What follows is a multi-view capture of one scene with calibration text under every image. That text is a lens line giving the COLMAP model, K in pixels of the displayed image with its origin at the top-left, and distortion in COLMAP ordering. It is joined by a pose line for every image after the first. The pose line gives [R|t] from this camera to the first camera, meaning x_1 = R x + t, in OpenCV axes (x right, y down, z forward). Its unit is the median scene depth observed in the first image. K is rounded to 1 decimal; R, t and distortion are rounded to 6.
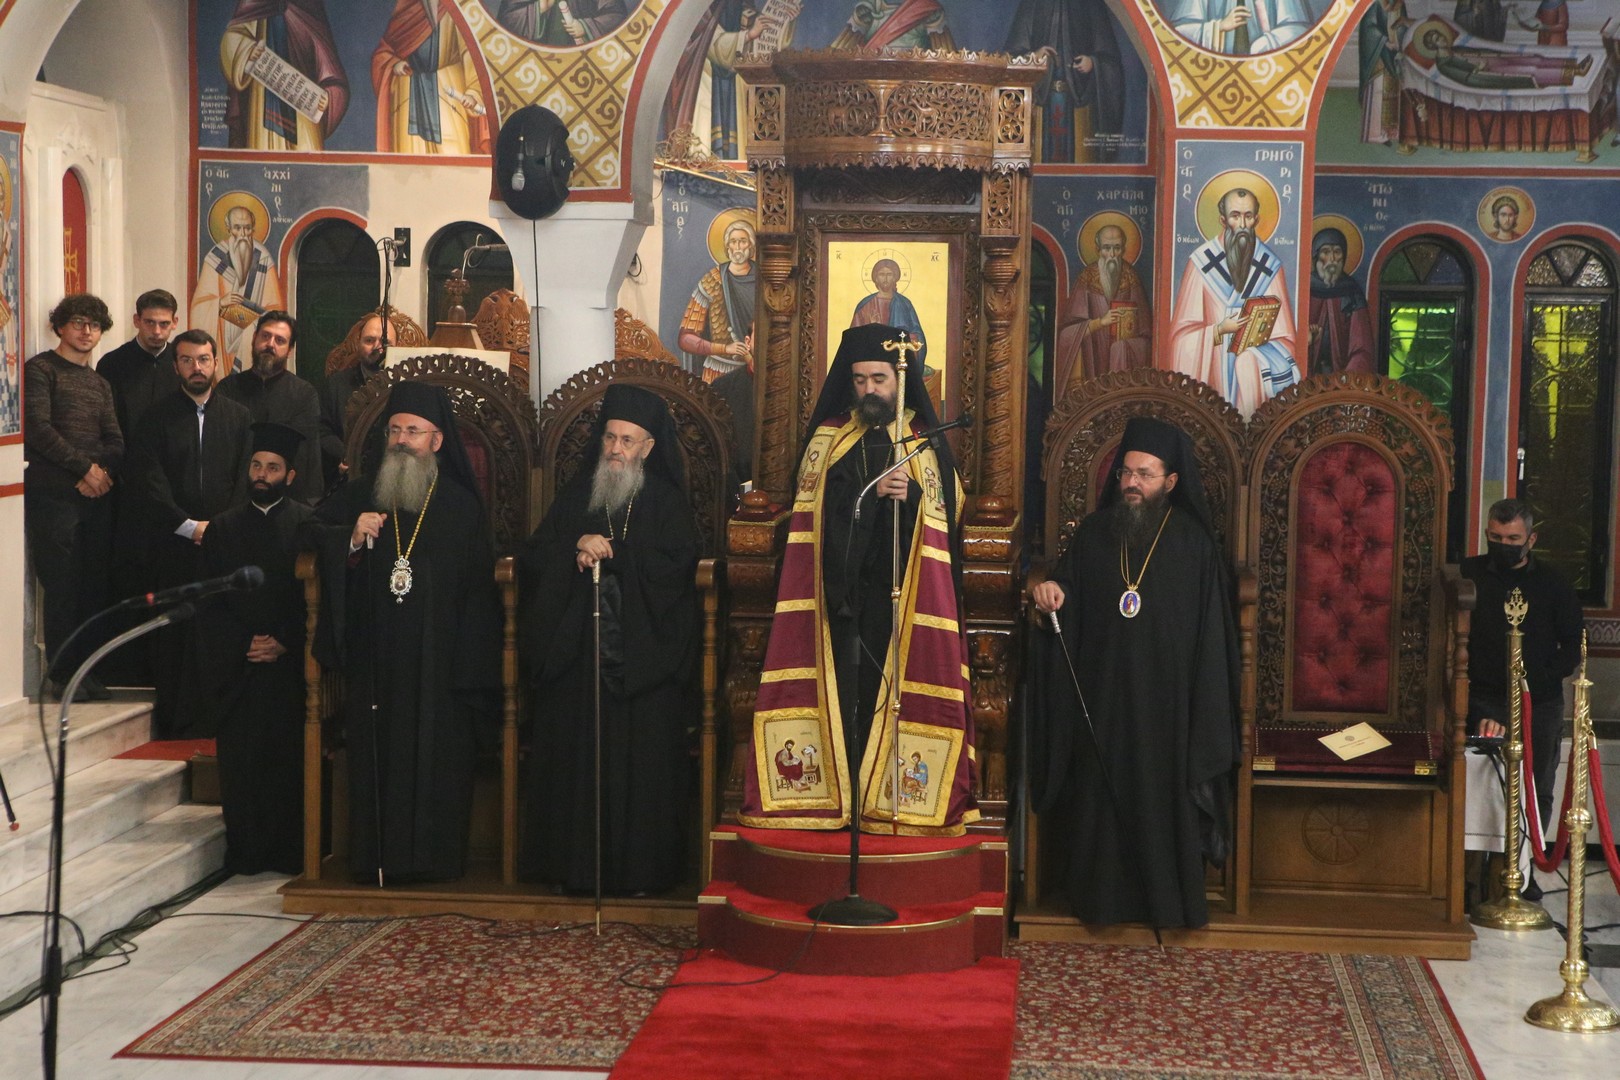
lens RADIAL K [[3092.6, 0, 810.0], [0, 3092.6, 540.0], [0, 0, 1]] dist [0.200068, -0.141389]
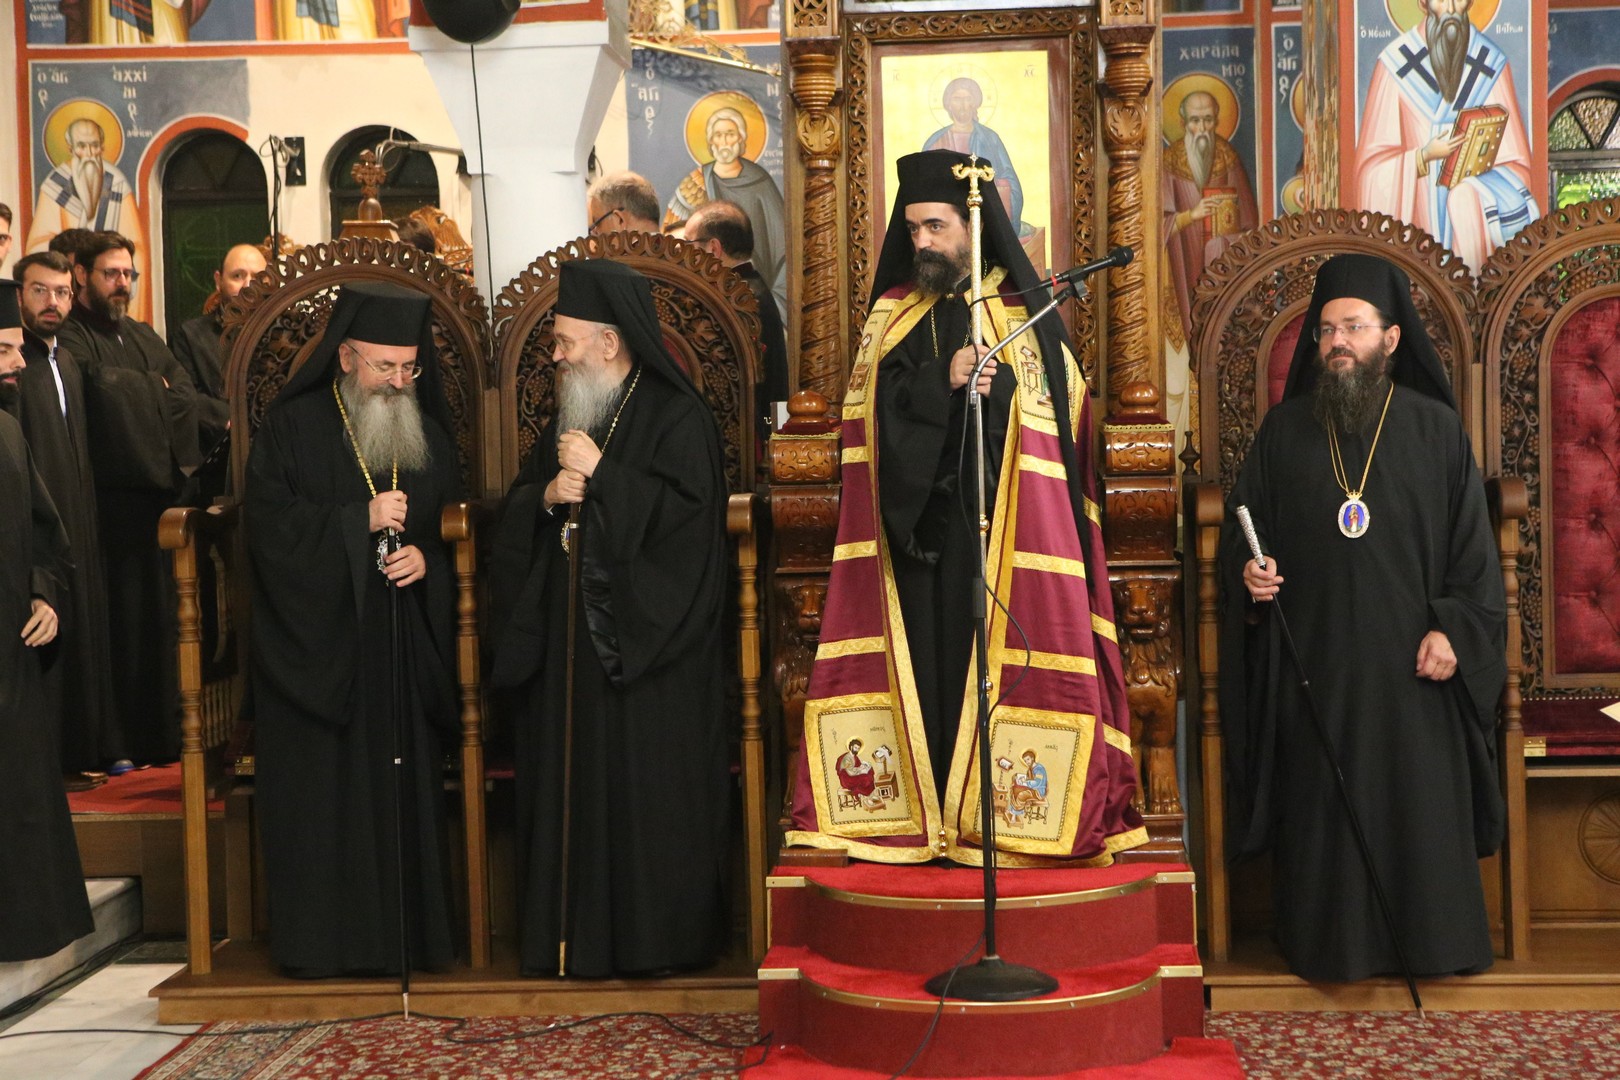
lens RADIAL K [[3007.4, 0, 810.0], [0, 3007.4, 540.0], [0, 0, 1]] dist [0.202334, -0.278692]
pose [[0.998492, -0.044634, 0.031956, -0.038502], [0.045476, 0.998624, -0.026131, 0.034384], [-0.030746, 0.027545, 0.999148, 0.298906]]
